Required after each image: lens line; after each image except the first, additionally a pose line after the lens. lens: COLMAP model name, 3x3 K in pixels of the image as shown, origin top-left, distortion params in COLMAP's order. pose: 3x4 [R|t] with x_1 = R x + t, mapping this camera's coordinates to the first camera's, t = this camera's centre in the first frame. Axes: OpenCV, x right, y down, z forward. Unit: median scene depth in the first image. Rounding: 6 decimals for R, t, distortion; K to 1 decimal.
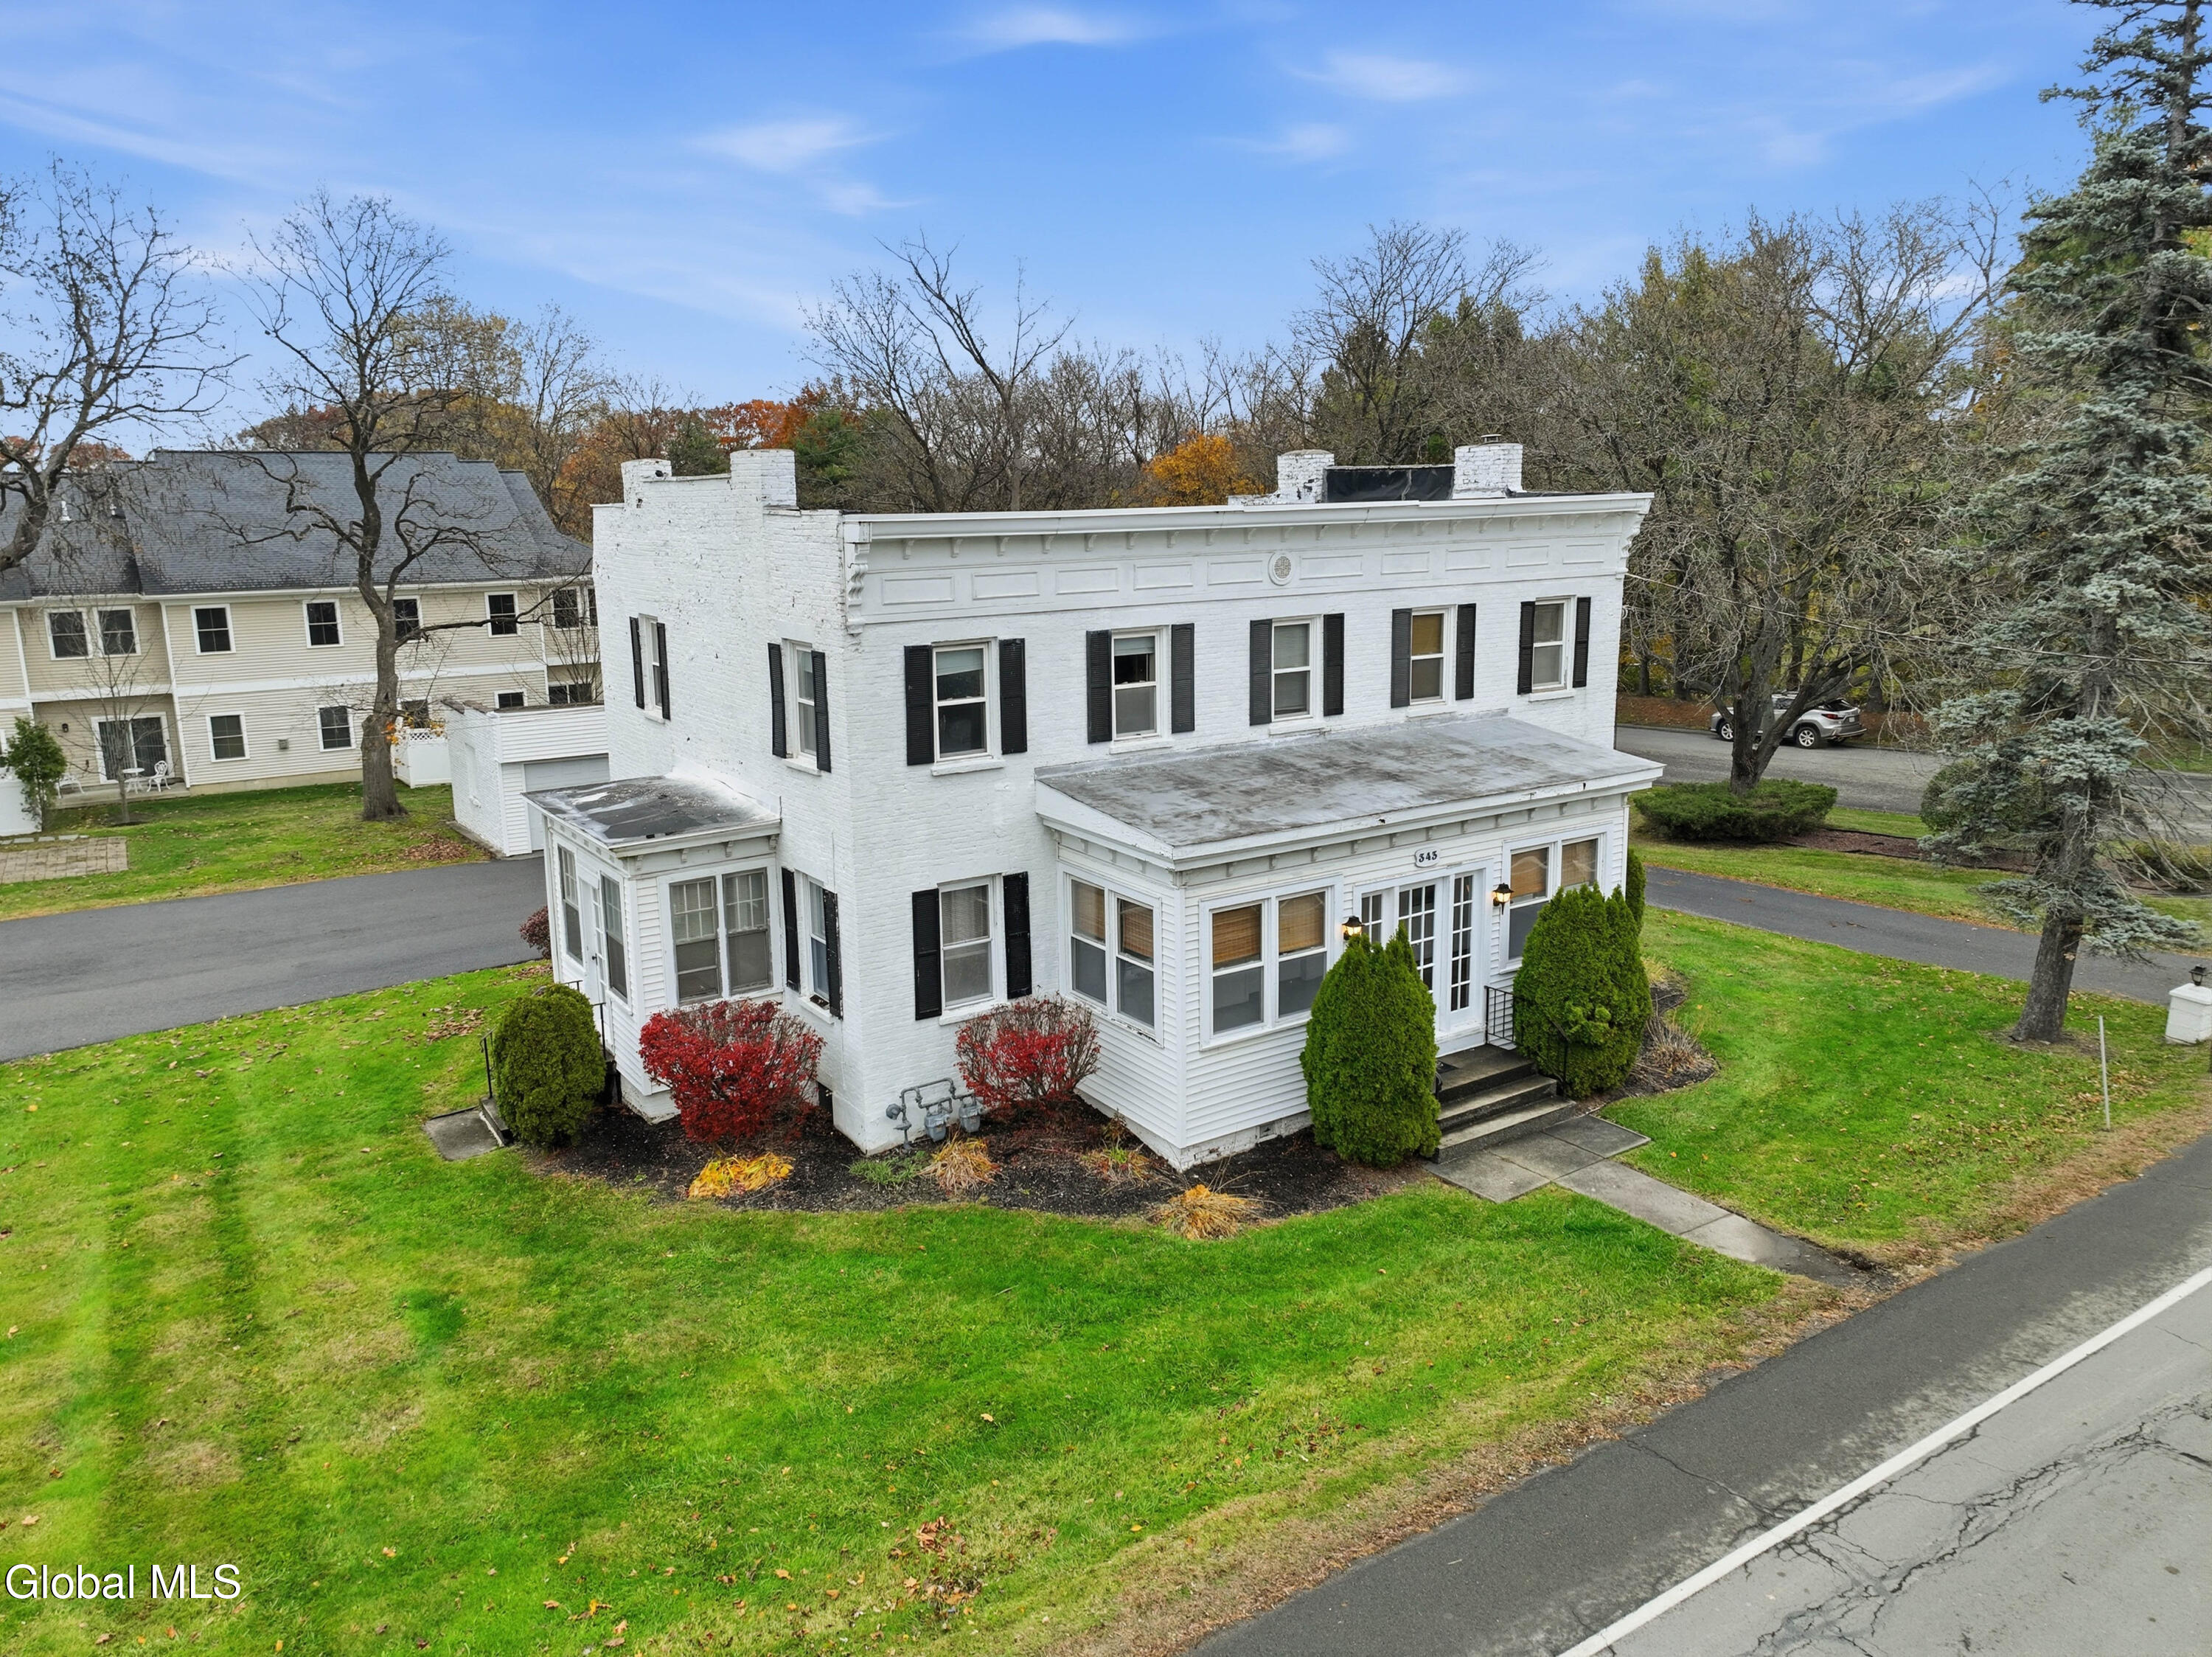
lens RADIAL K [[1534.0, 0, 1050.0], [0, 1534.0, 825.1], [0, 0, 1]] dist [0.007286, 0.000798]
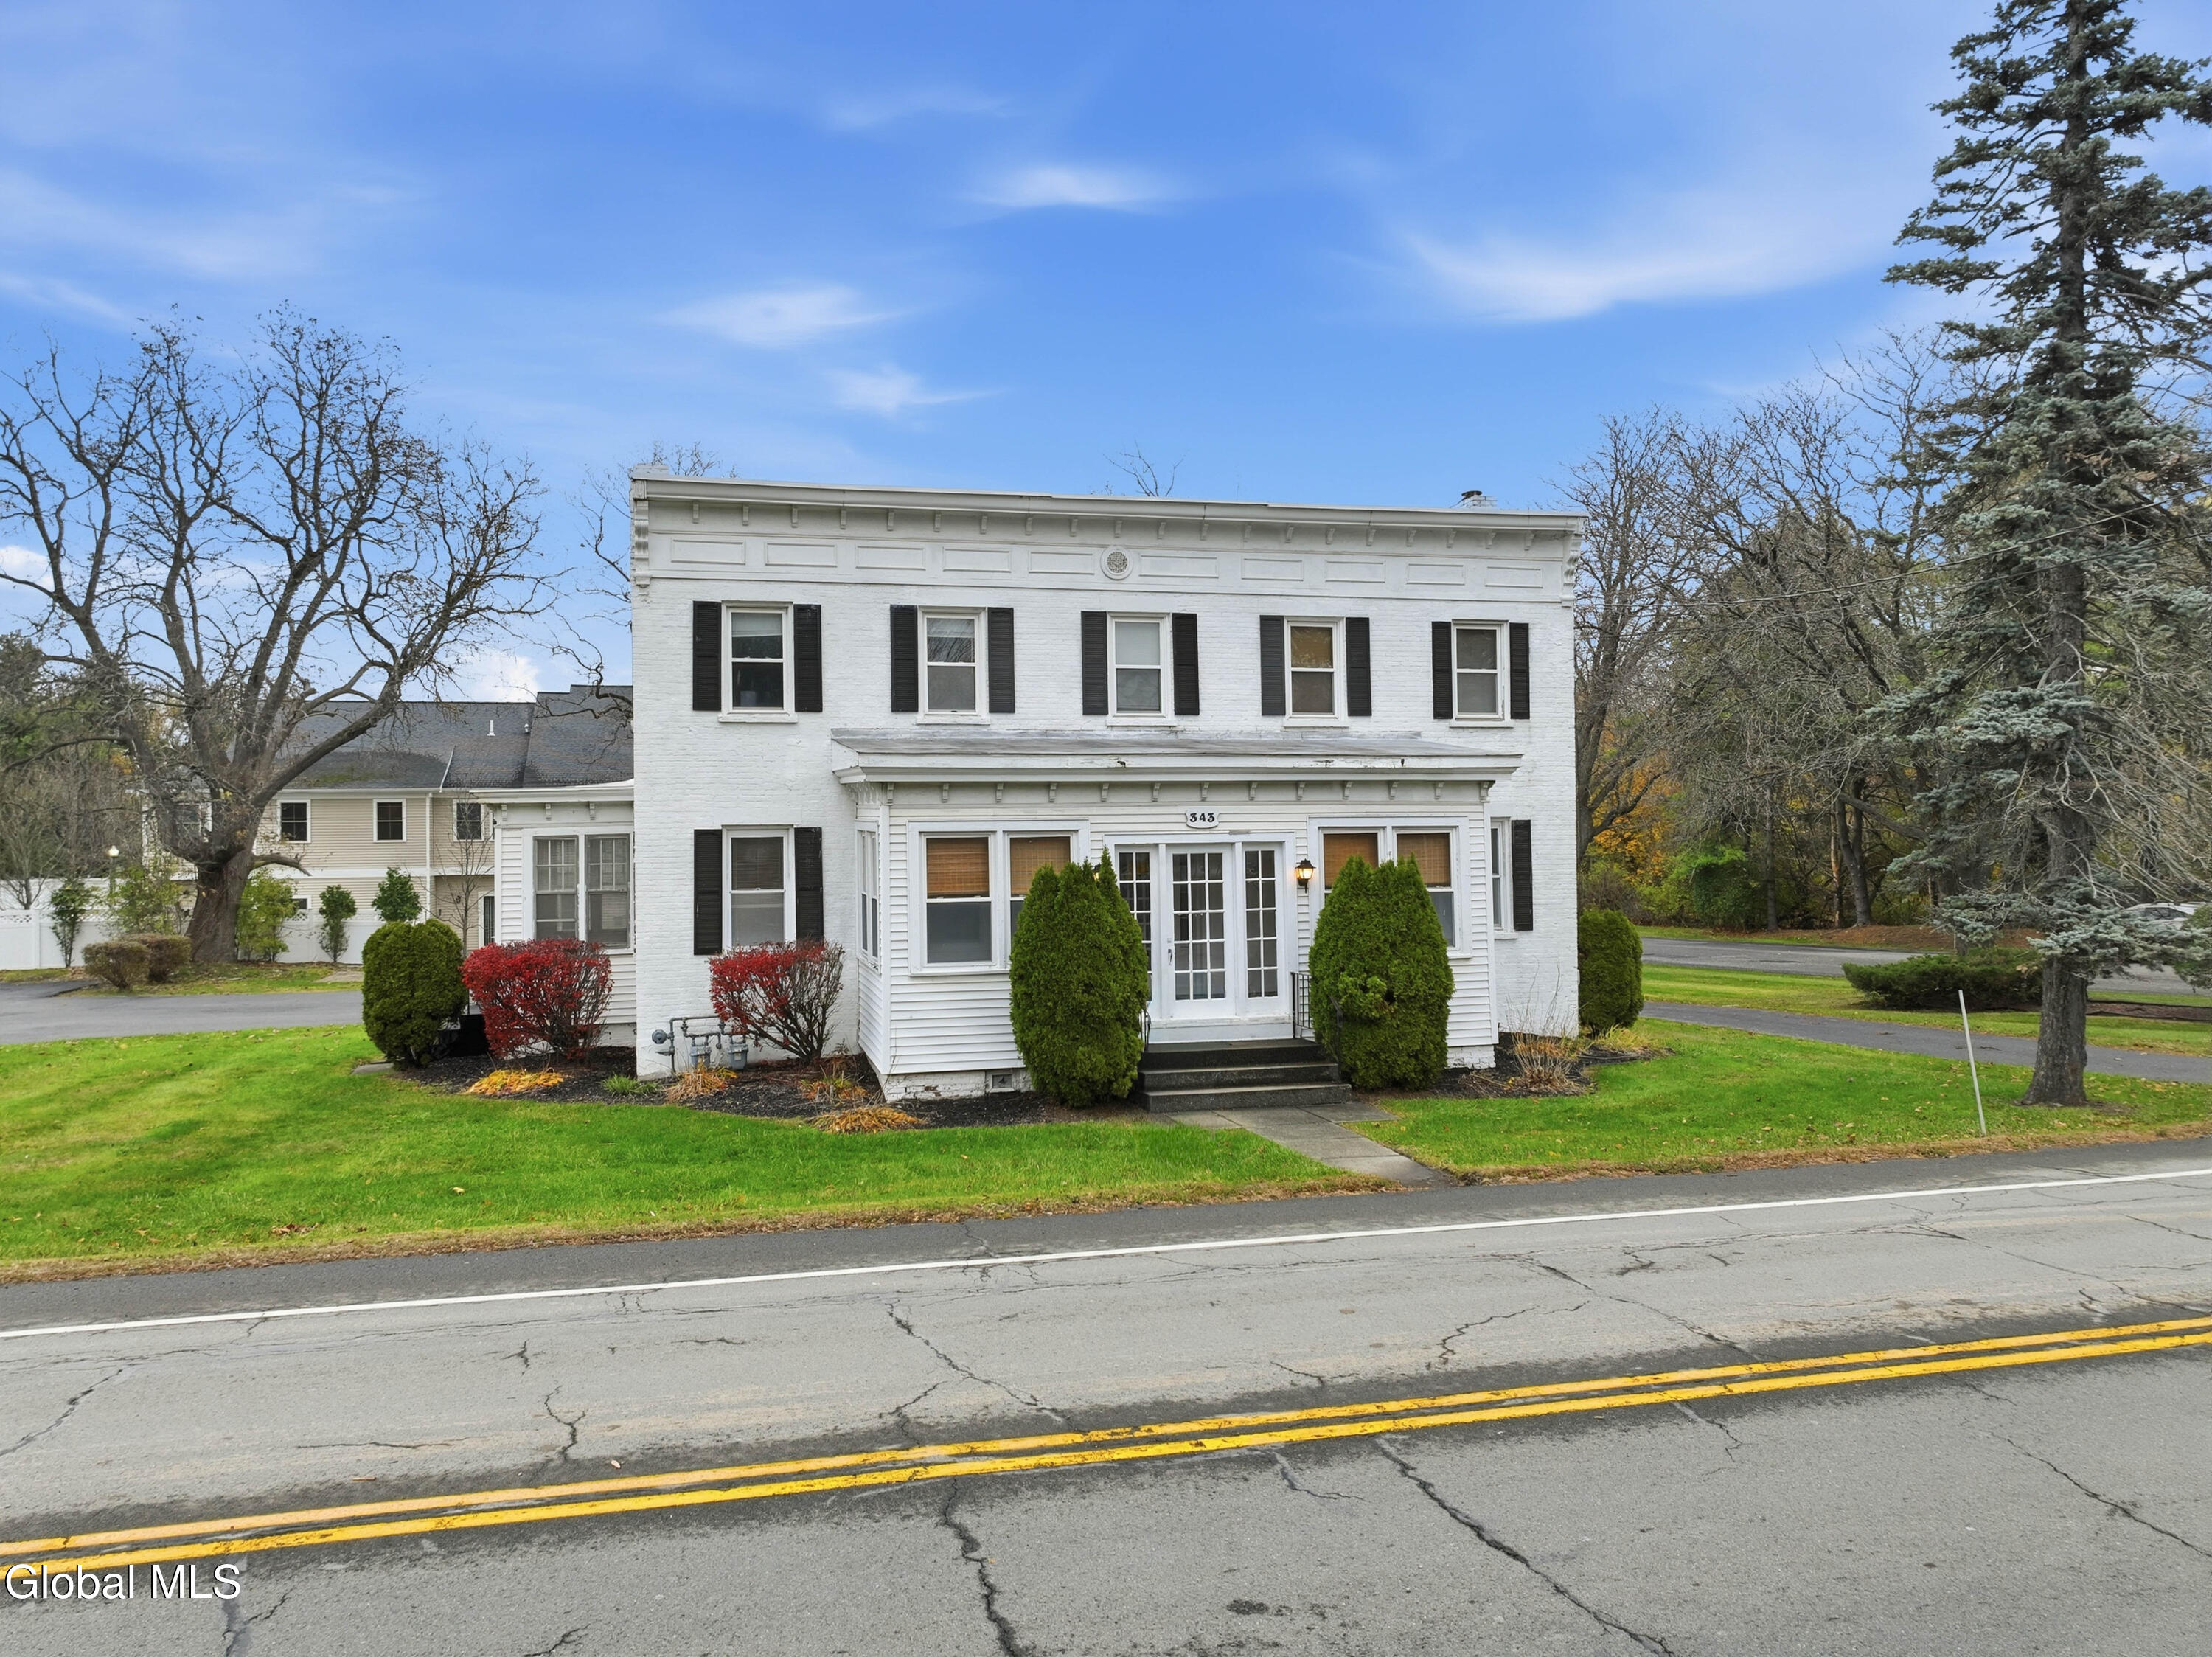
lens RADIAL K [[1534.0, 0, 1050.0], [0, 1534.0, 825.1], [0, 0, 1]] dist [0.007286, 0.000798]
pose [[0.948499, 0.005686, -0.316730, 0.457171], [-0.072456, 0.977228, -0.199438, 0.222762], [0.308383, 0.212116, 0.927312, 0.074997]]
